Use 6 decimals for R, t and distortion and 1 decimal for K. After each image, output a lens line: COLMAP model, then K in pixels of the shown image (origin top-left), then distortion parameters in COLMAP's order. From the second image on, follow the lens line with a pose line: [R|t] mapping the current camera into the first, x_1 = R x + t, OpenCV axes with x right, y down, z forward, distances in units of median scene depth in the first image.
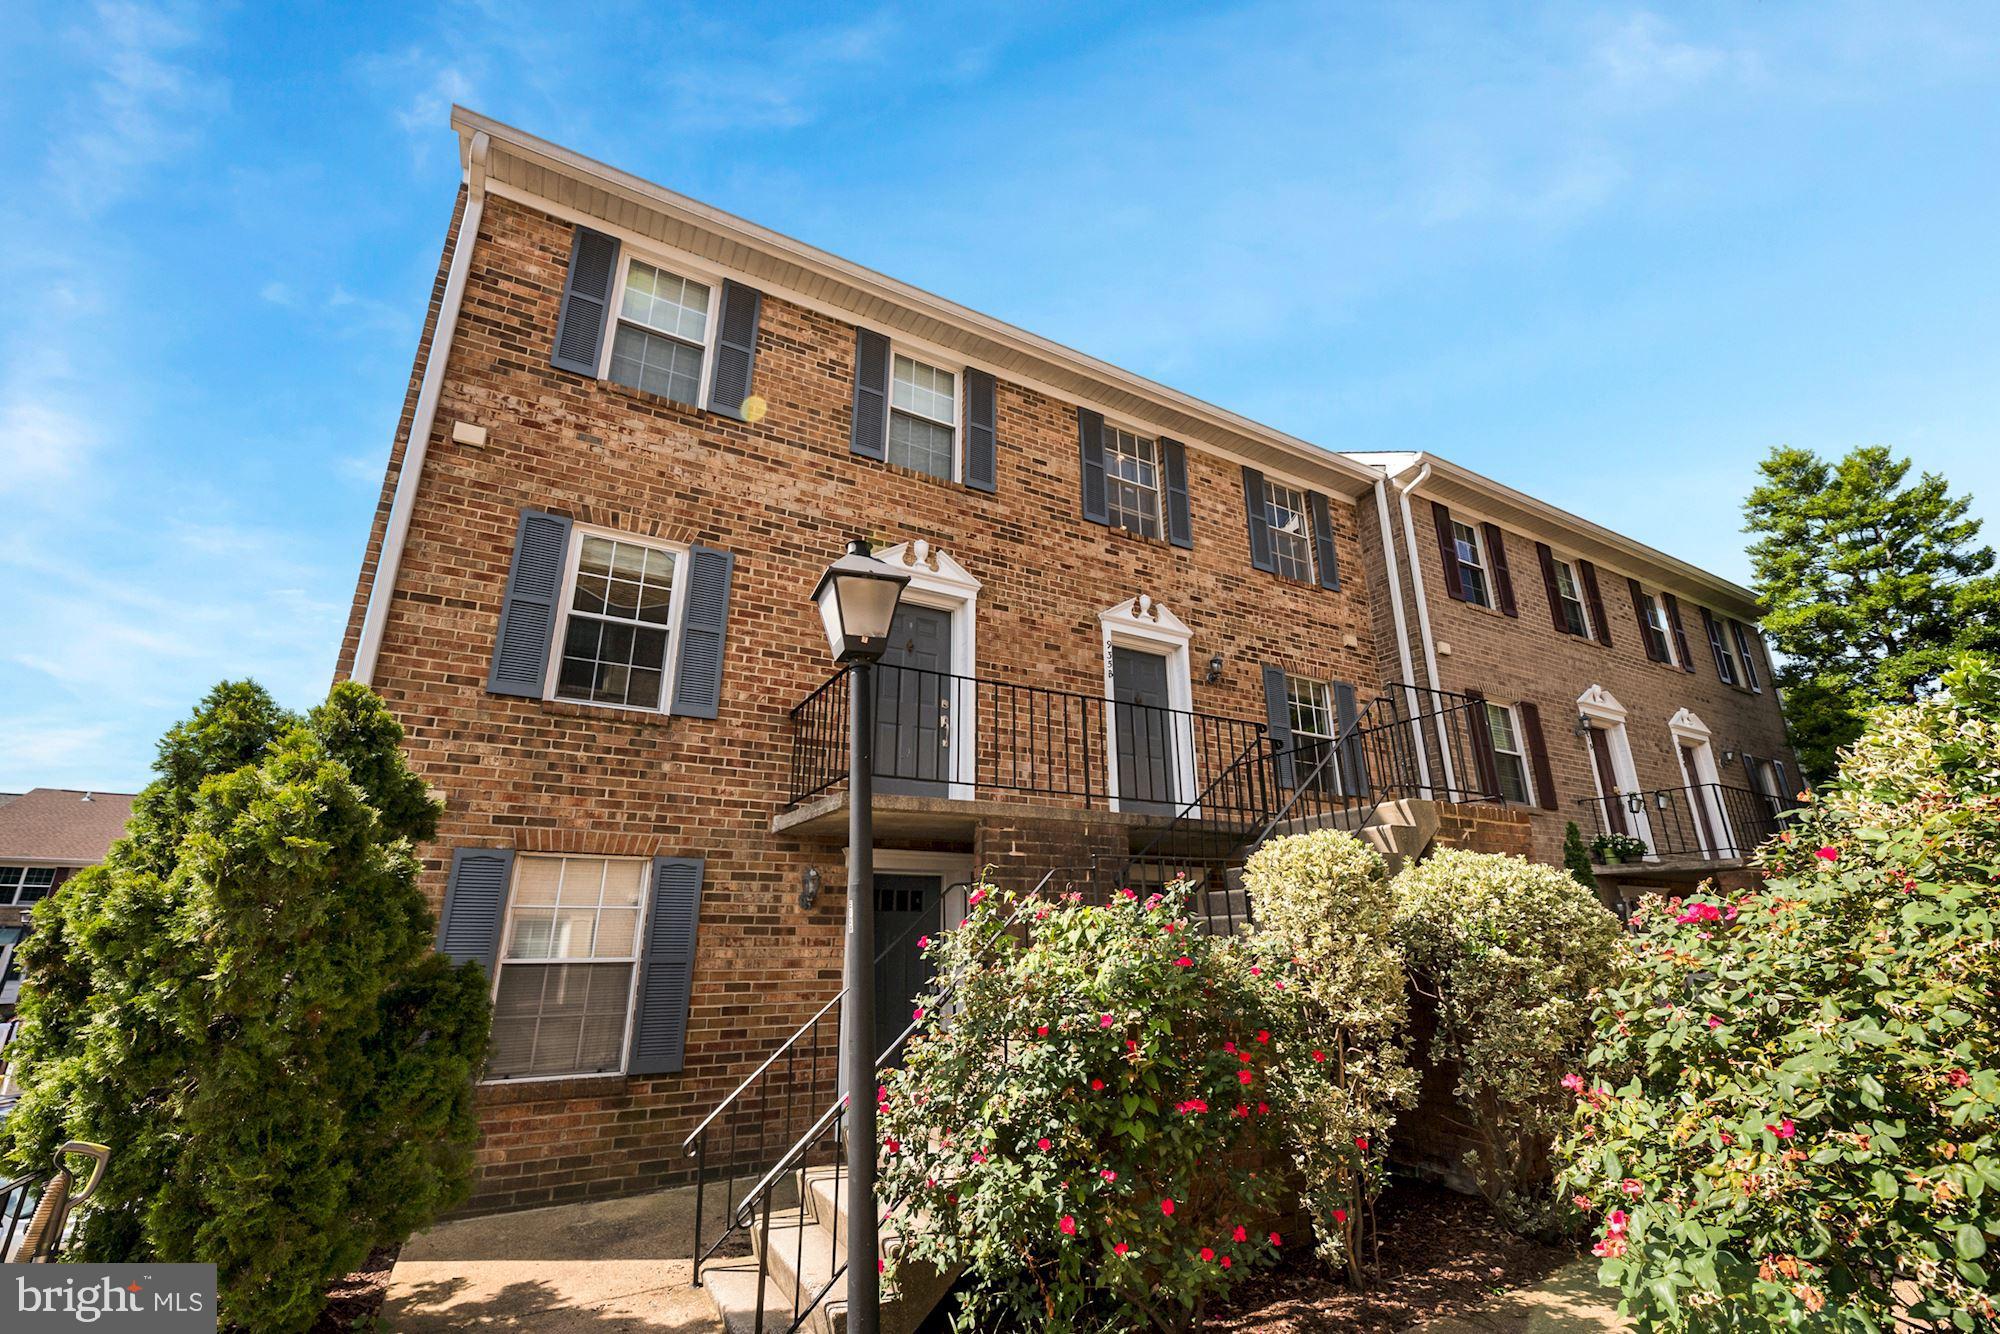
lens RADIAL K [[770.9, 0, 993.2], [0, 770.9, 616.8], [0, 0, 1]] dist [0.003153, -0.000016]
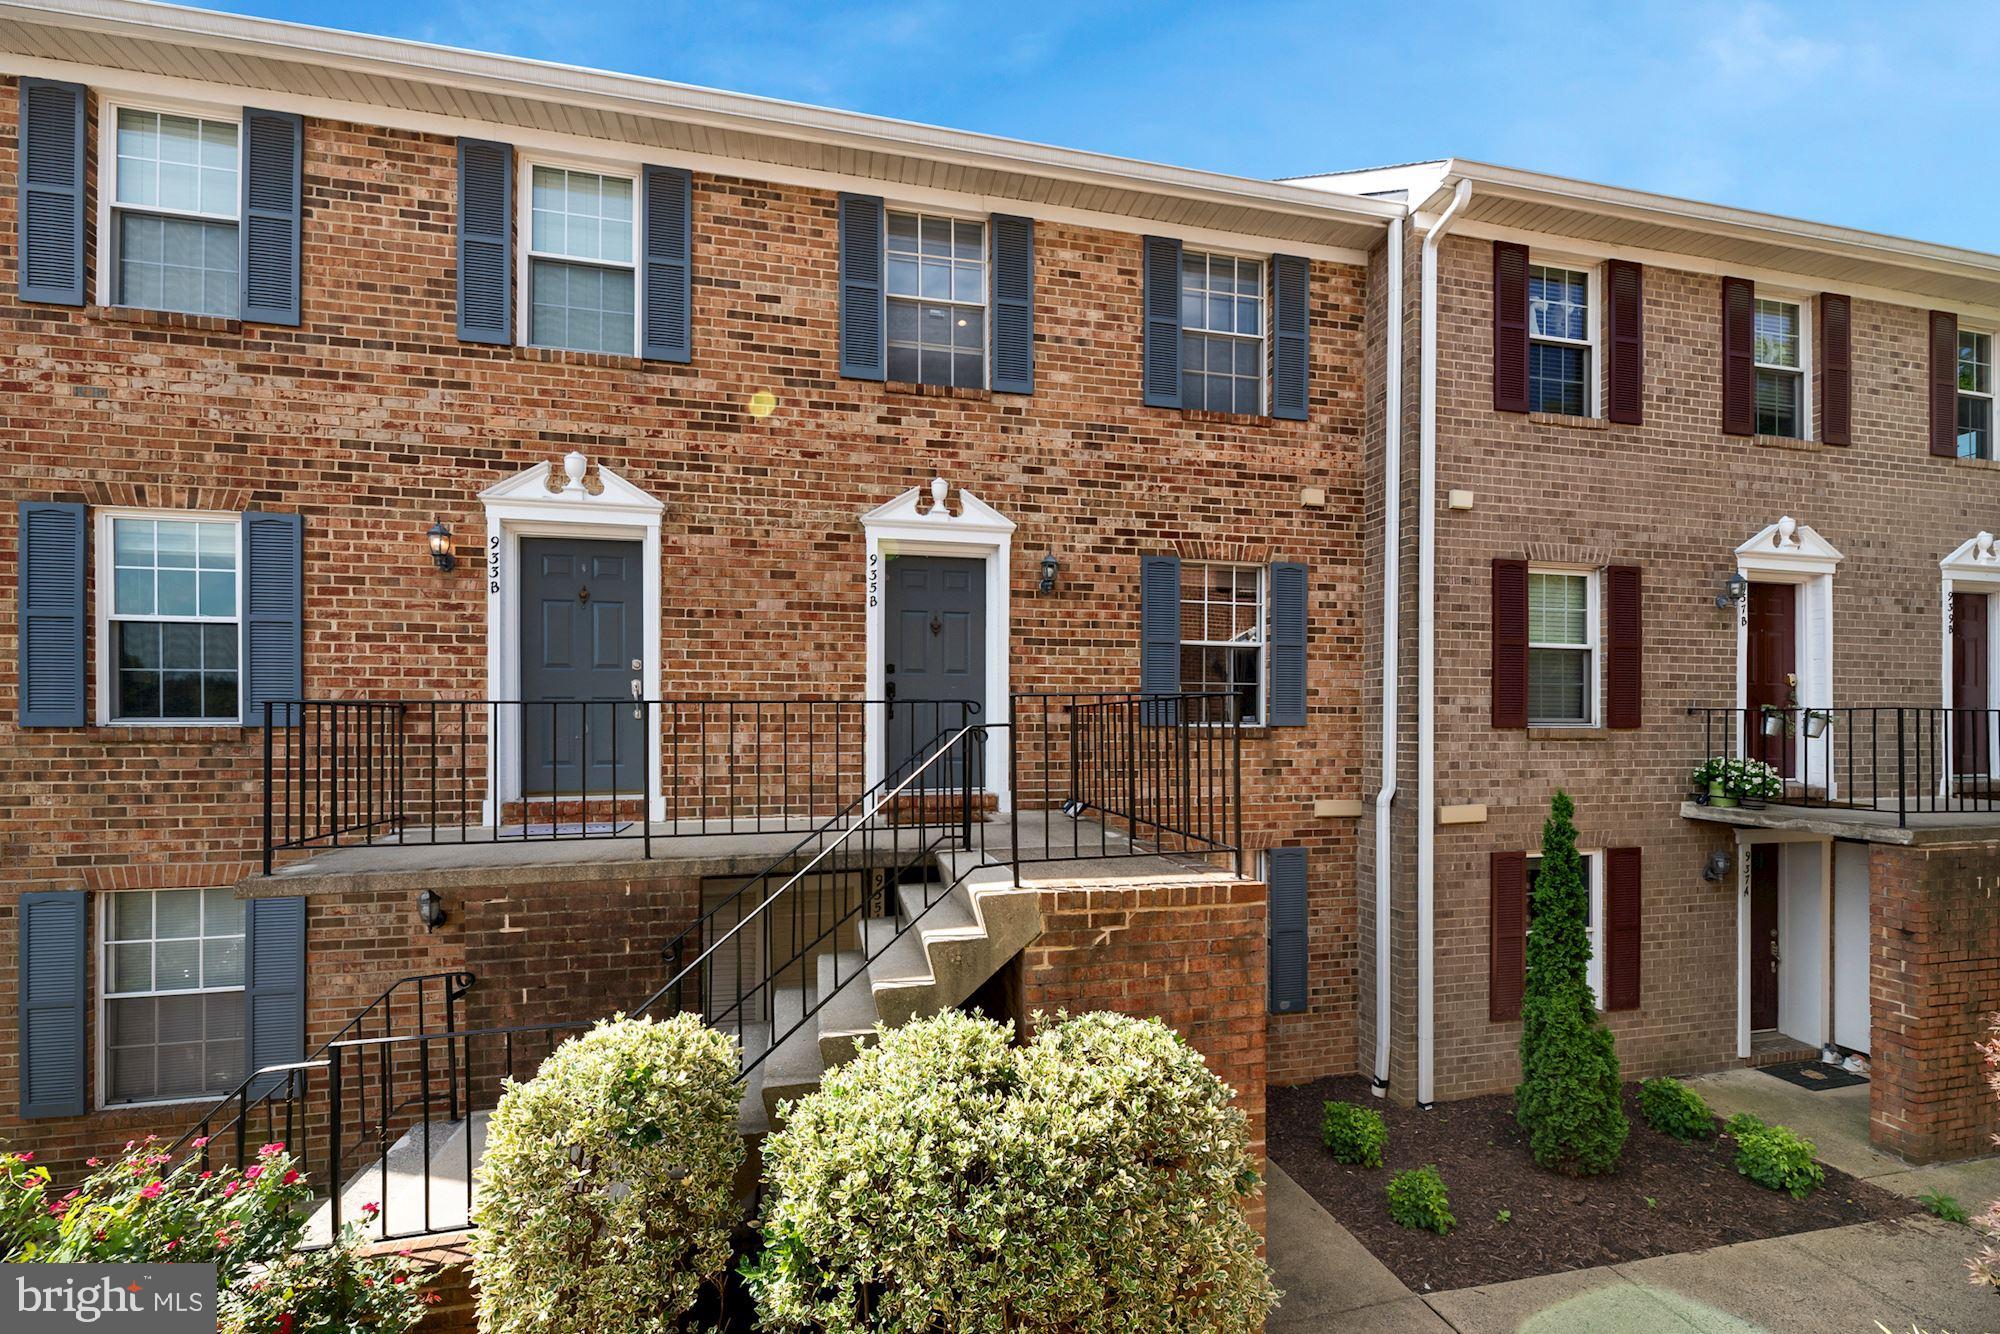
lens RADIAL K [[819.4, 0, 998.6], [0, 819.4, 651.6], [0, 0, 1]] dist [0.007234, -0.004280]
pose [[0.964523, -0.028139, -0.262494, 0.507489], [0.106665, 0.951070, 0.289981, -0.102933], [0.241491, -0.307692, 0.920330, 0.306821]]
